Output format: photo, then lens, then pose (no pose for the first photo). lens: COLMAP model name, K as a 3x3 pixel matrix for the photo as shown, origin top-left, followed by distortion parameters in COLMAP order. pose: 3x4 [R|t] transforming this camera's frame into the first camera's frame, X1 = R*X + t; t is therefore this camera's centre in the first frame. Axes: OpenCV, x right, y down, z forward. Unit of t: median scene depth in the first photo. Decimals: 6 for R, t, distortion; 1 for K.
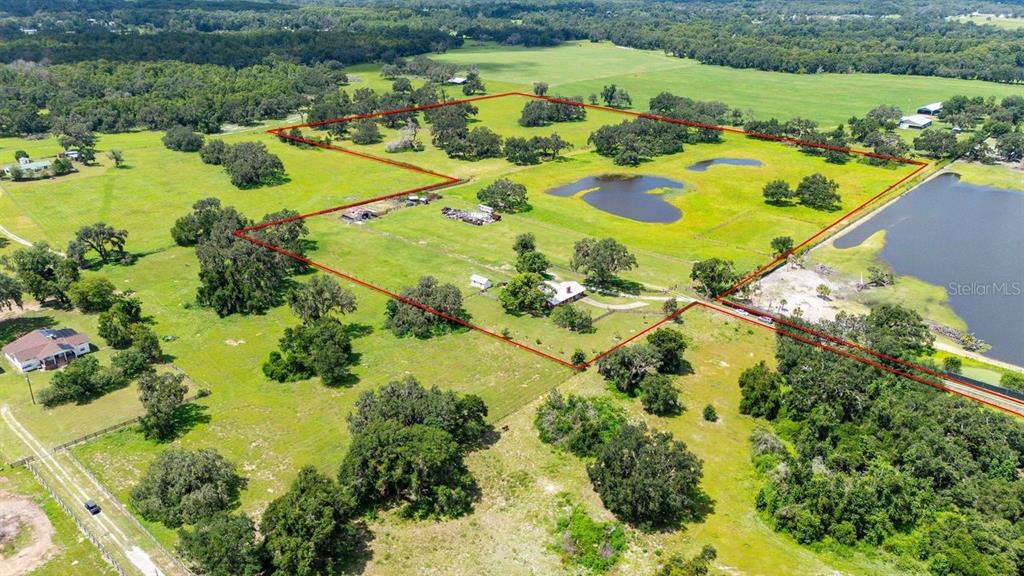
lens RADIAL K [[747.3, 0, 512.0], [0, 747.3, 288.0], [0, 0, 1]] dist [0.075385, -0.041300]
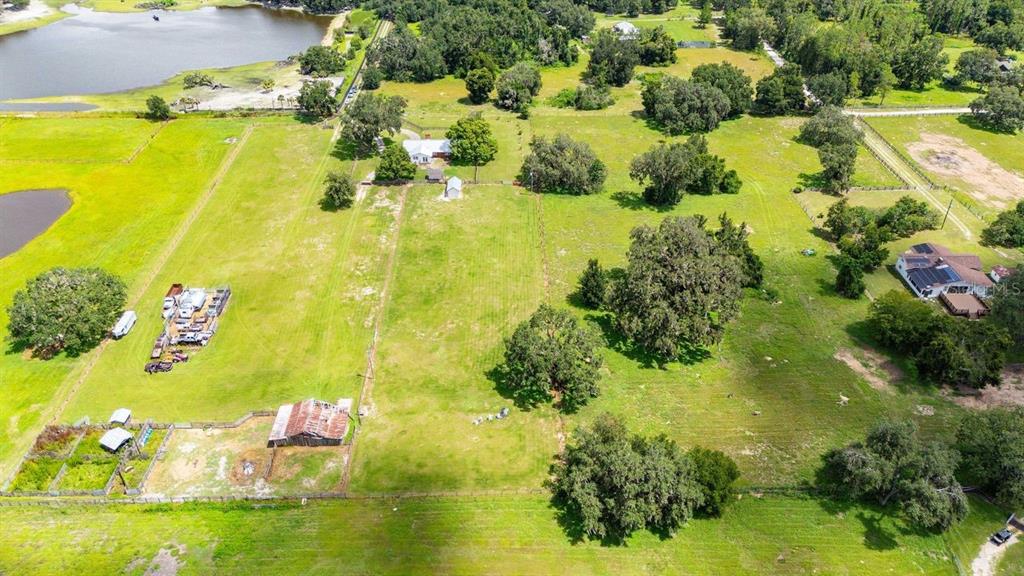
lens RADIAL K [[747.3, 0, 512.0], [0, 747.3, 288.0], [0, 0, 1]] dist [0.075385, -0.041300]
pose [[-0.671906, -0.429270, 0.603548, -0.591916], [0.274525, 0.612509, 0.741262, -0.503327], [-0.687880, 0.663747, -0.293703, 1.174470]]
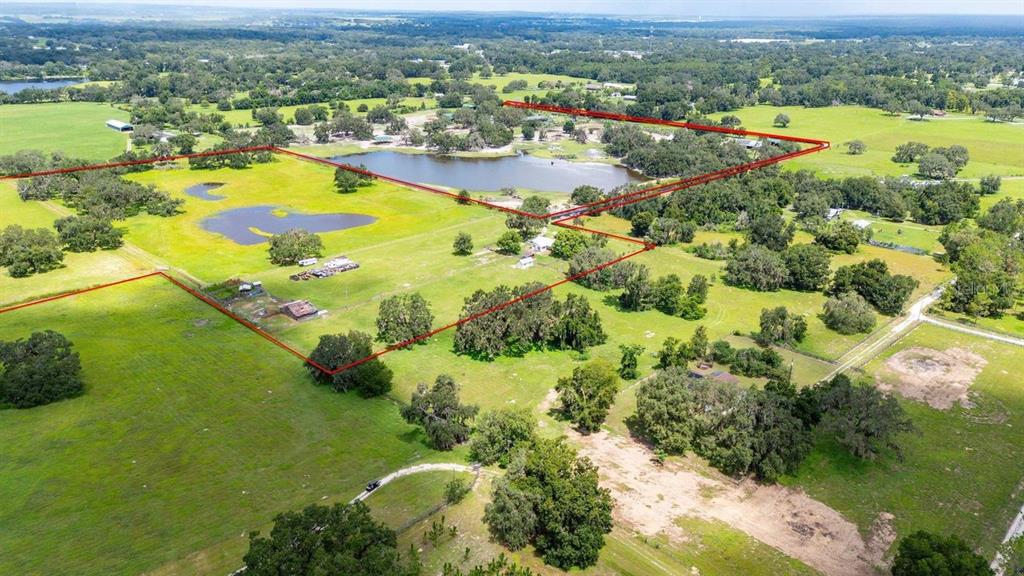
lens RADIAL K [[747.3, 0, 512.0], [0, 747.3, 288.0], [0, 0, 1]] dist [0.075385, -0.041300]
pose [[0.046778, -0.360455, 0.931603, -1.116458], [0.375682, 0.870500, 0.317950, -0.344537], [-0.925567, 0.335113, 0.176137, 0.748457]]
